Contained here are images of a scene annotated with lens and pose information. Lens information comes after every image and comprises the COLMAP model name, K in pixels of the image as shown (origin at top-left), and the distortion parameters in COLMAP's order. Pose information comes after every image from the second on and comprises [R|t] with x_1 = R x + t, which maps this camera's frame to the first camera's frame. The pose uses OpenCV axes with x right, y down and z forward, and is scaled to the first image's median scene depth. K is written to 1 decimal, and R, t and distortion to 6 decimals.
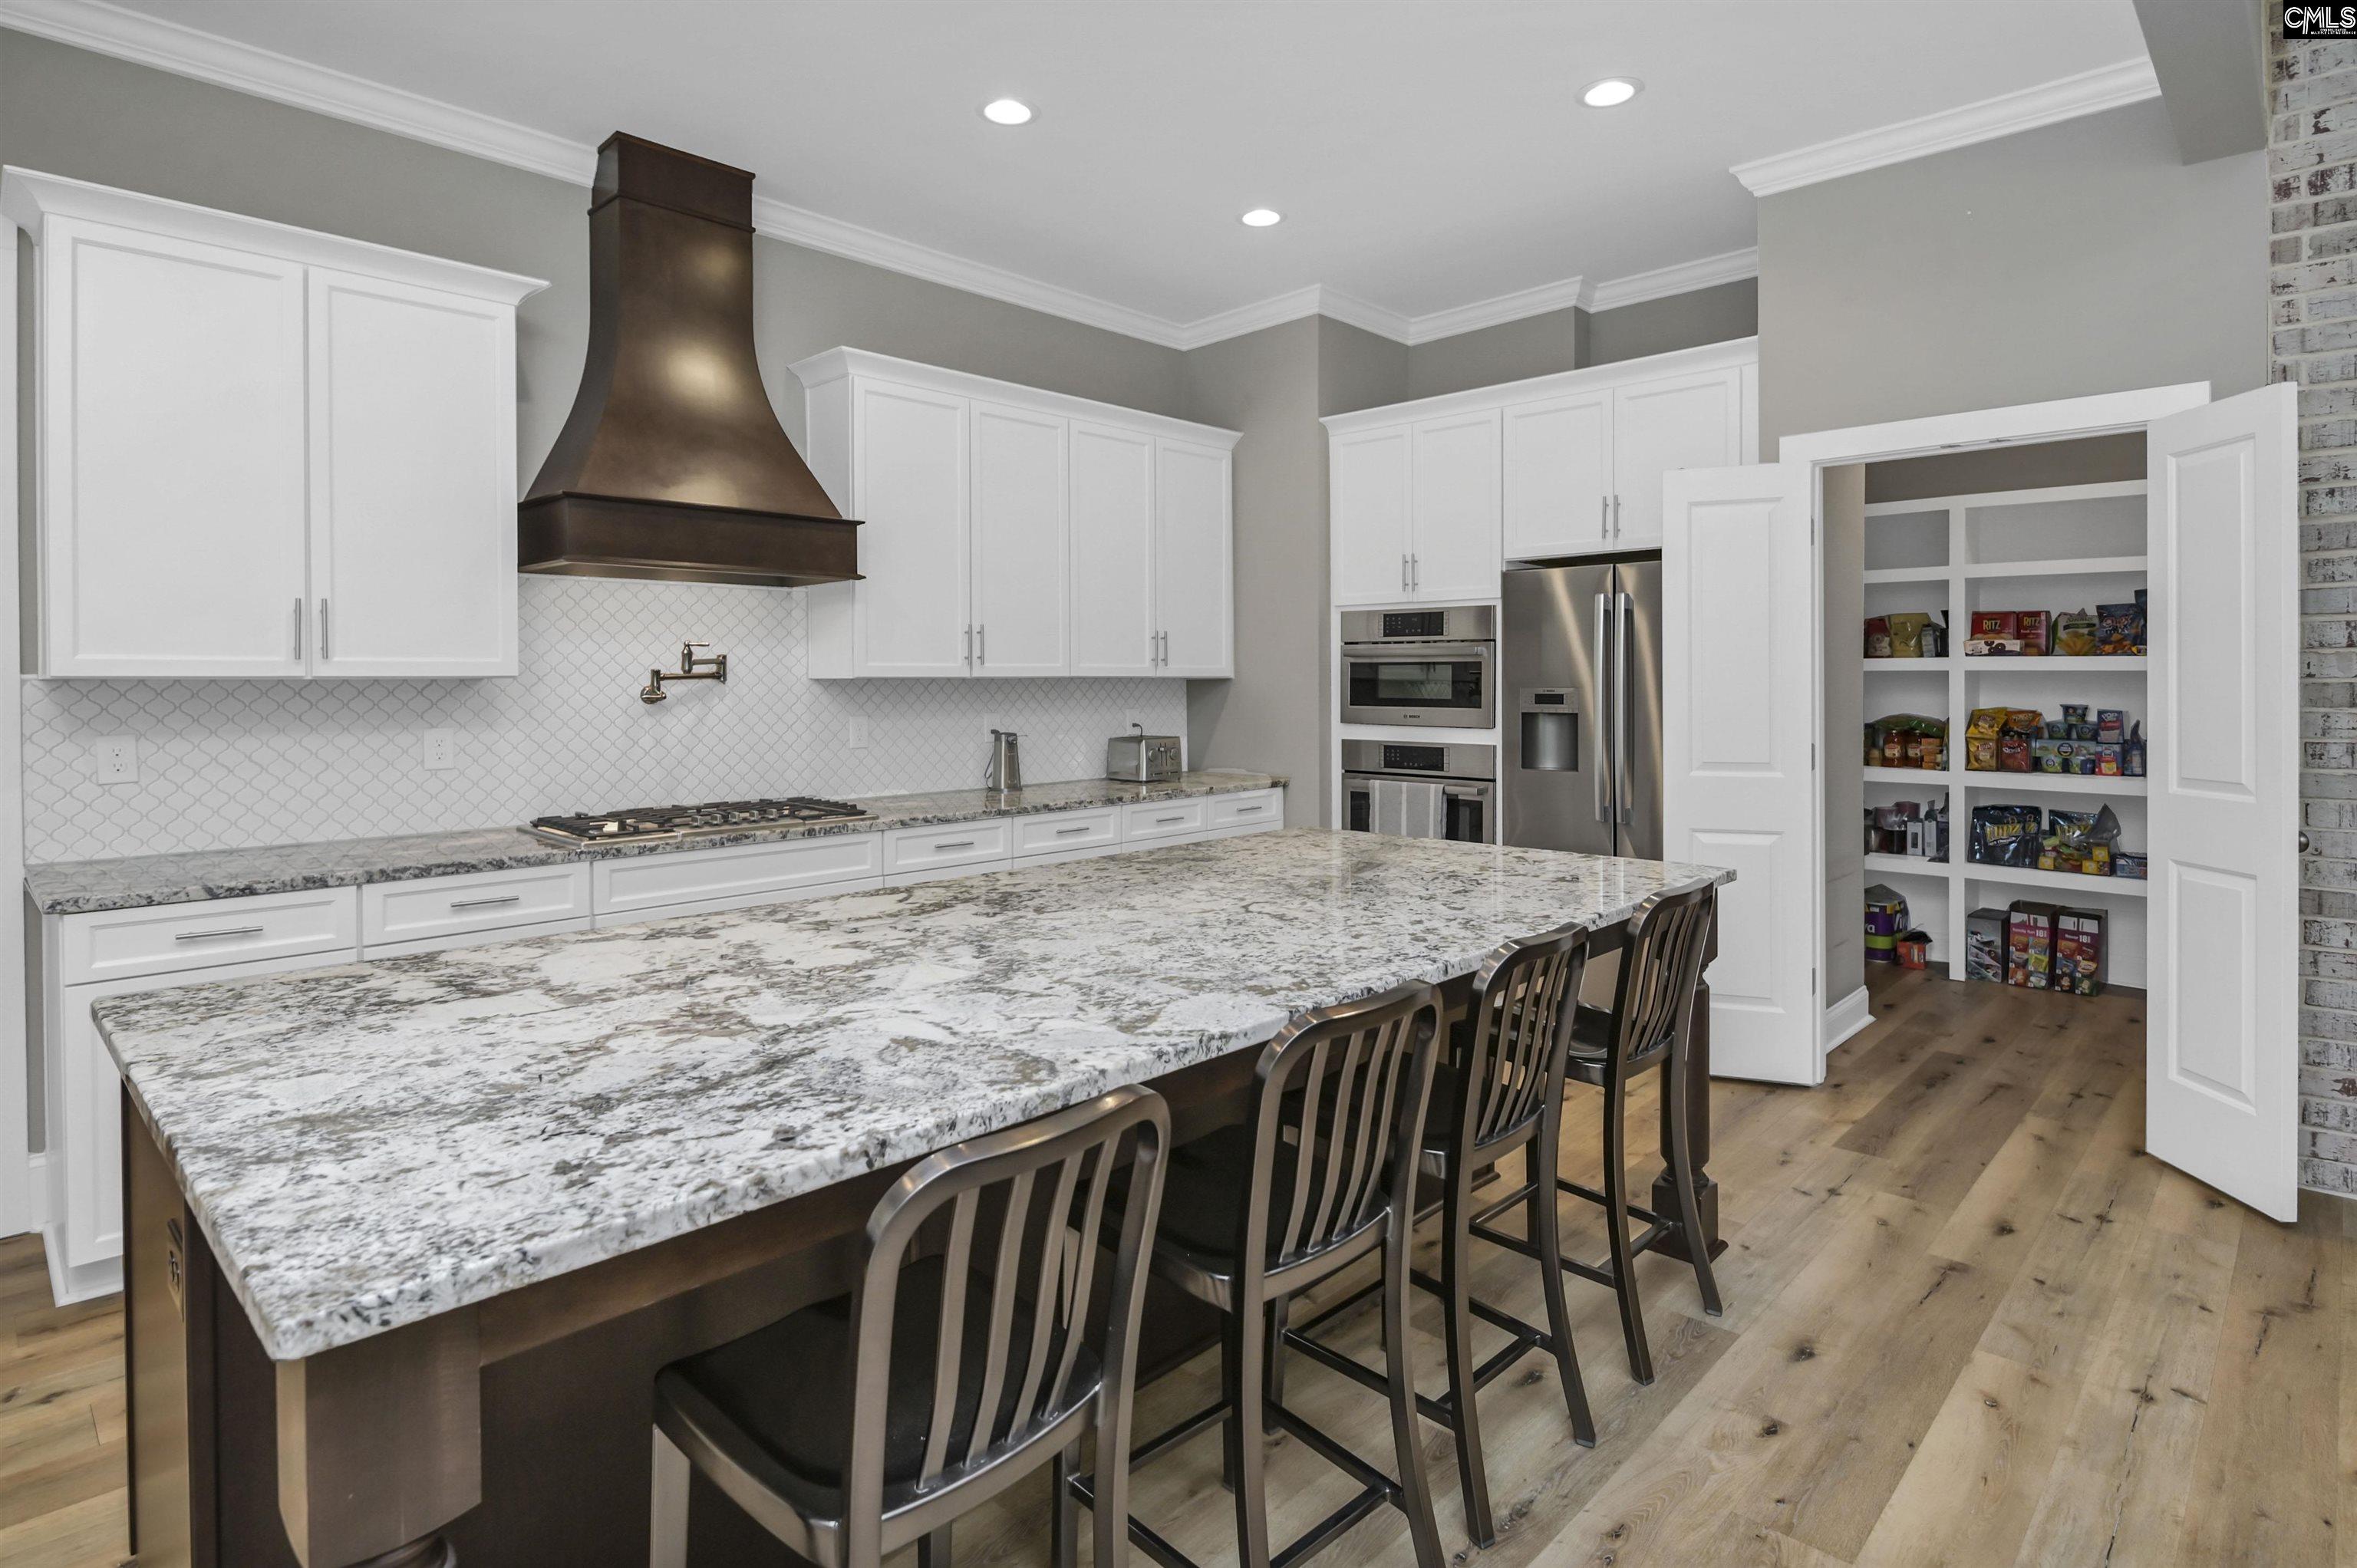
lens RADIAL K [[1212.0, 0, 1102.5], [0, 1212.0, 689.9], [0, 0, 1]] dist [-0.001741, -0.005241]
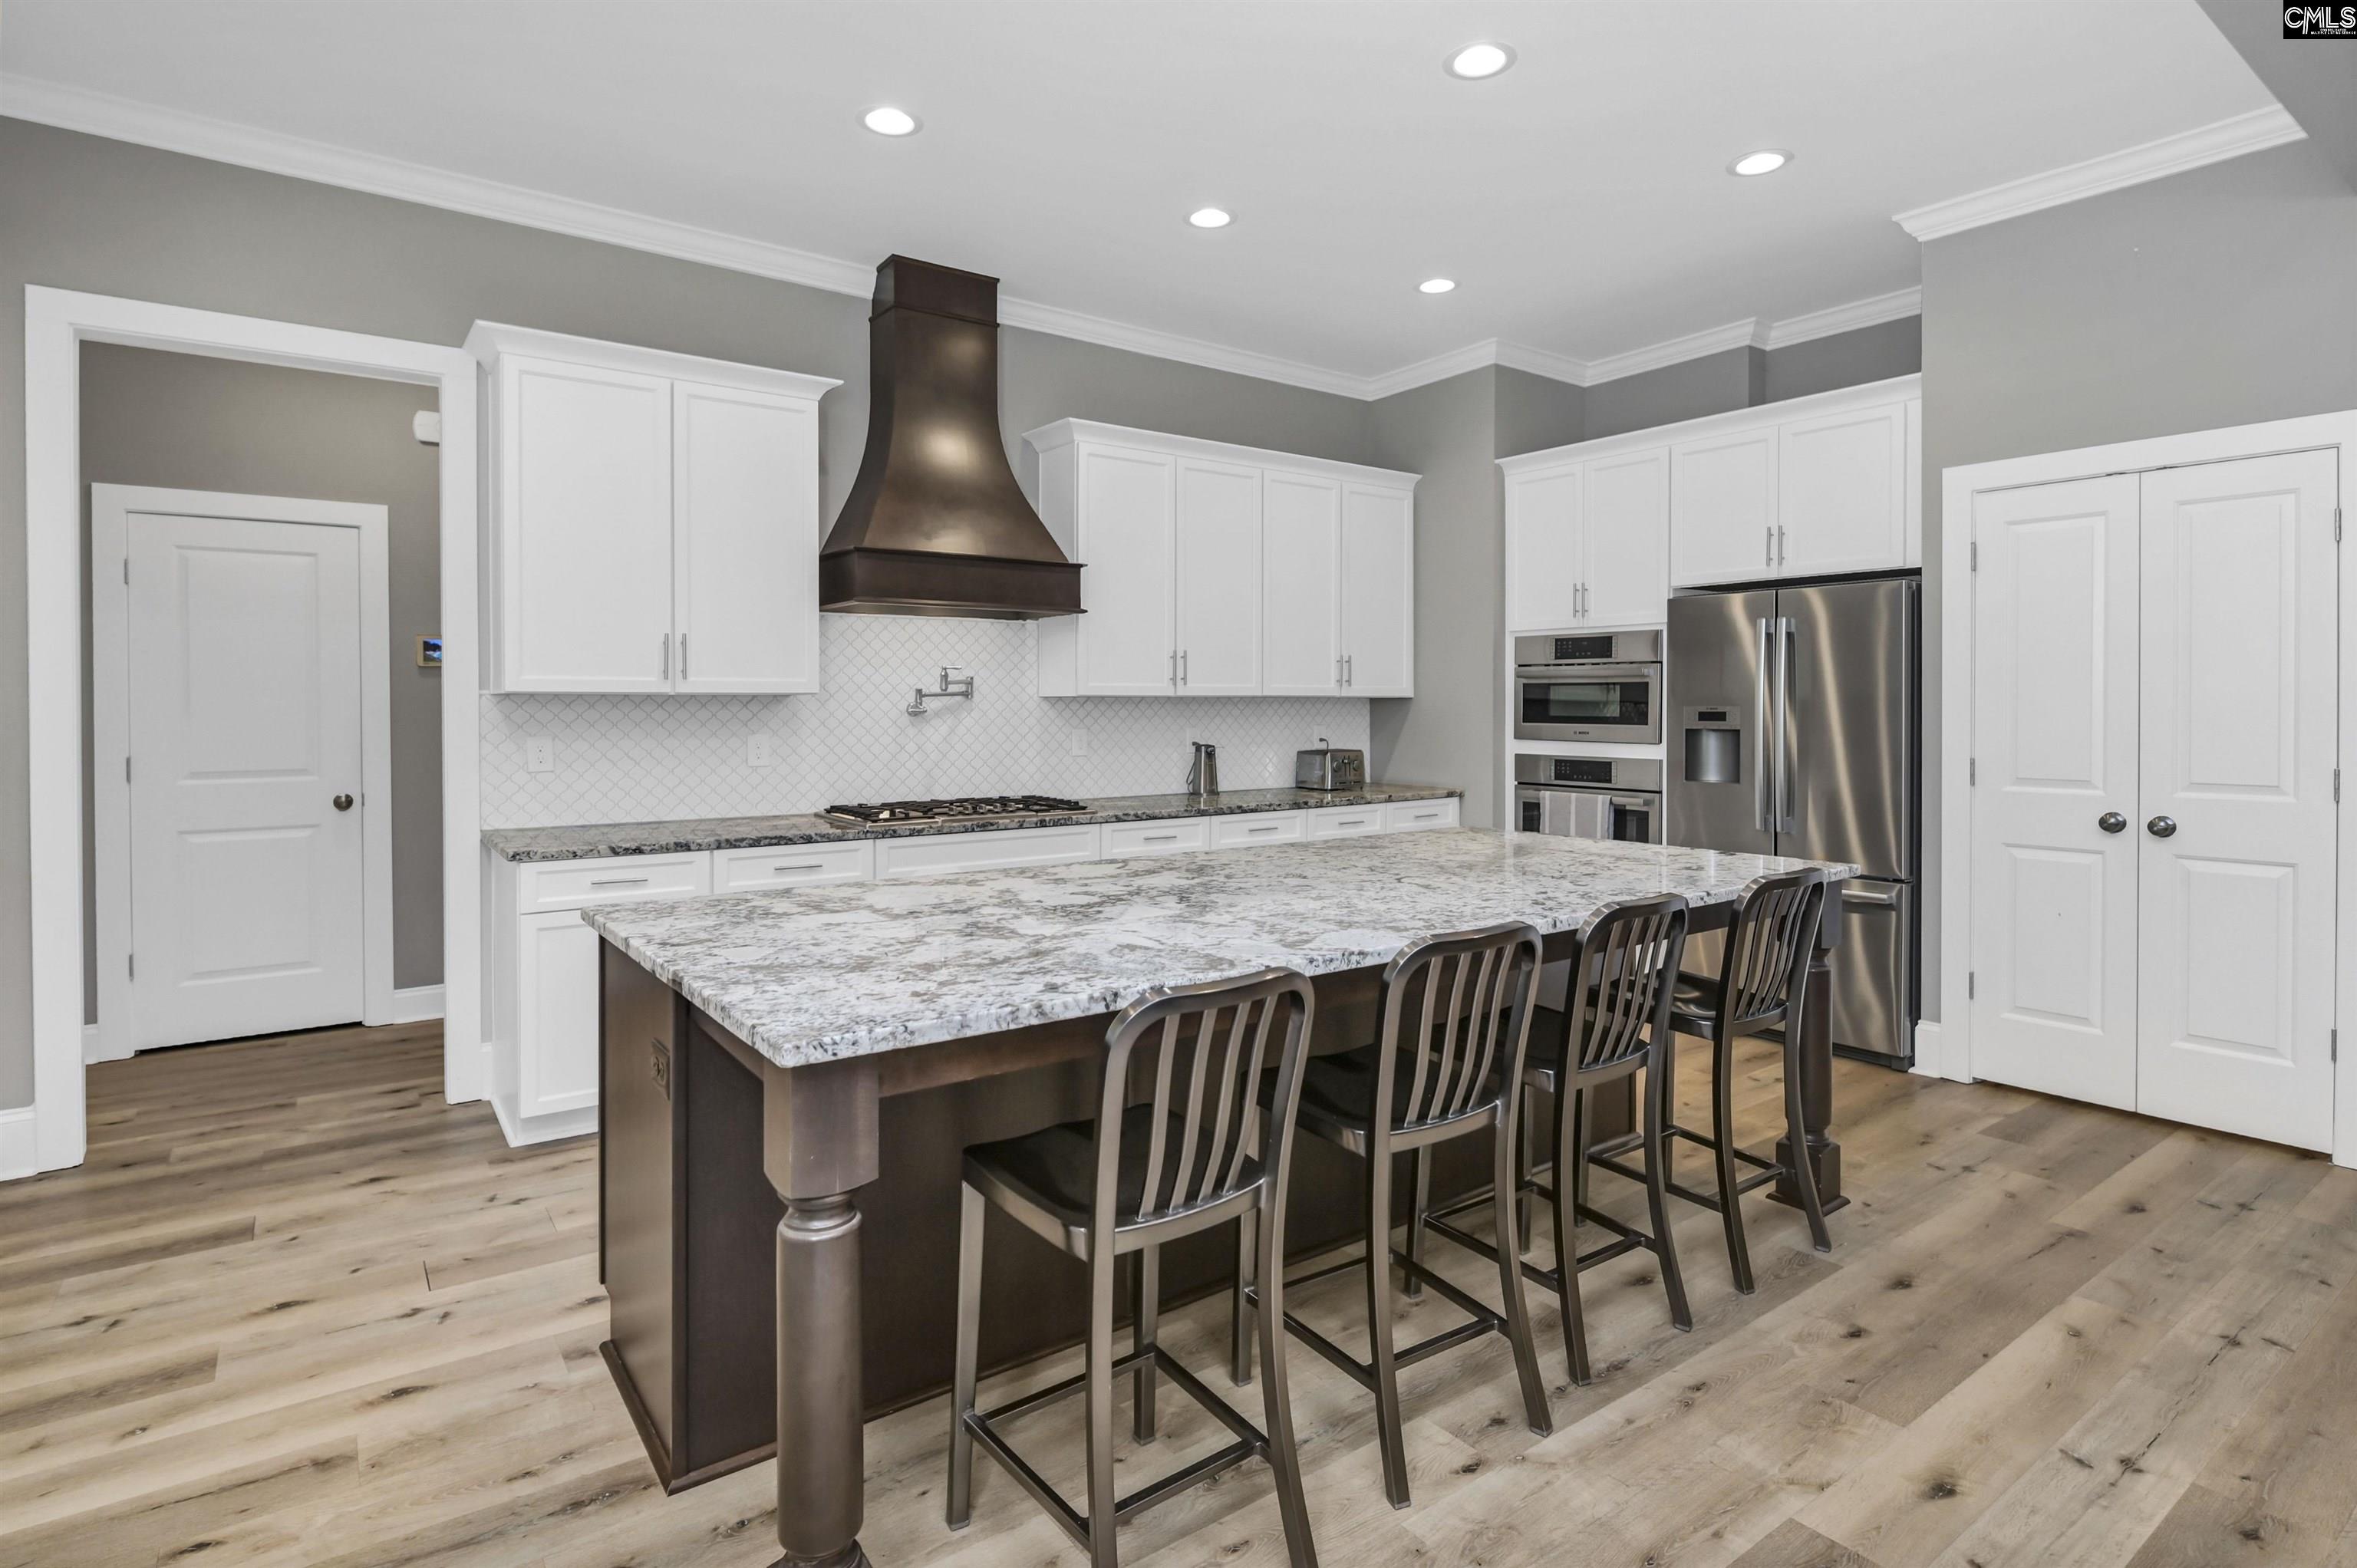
lens RADIAL K [[1106.8, 0, 1054.4], [0, 1106.8, 727.7], [0, 0, 1]] dist [0.003283, -0.002261]
pose [[0.976681, 0.009030, -0.214505, 0.010374], [-0.005711, 0.999854, 0.016087, 0.006106], [0.214619, -0.014487, 0.976590, -0.101340]]
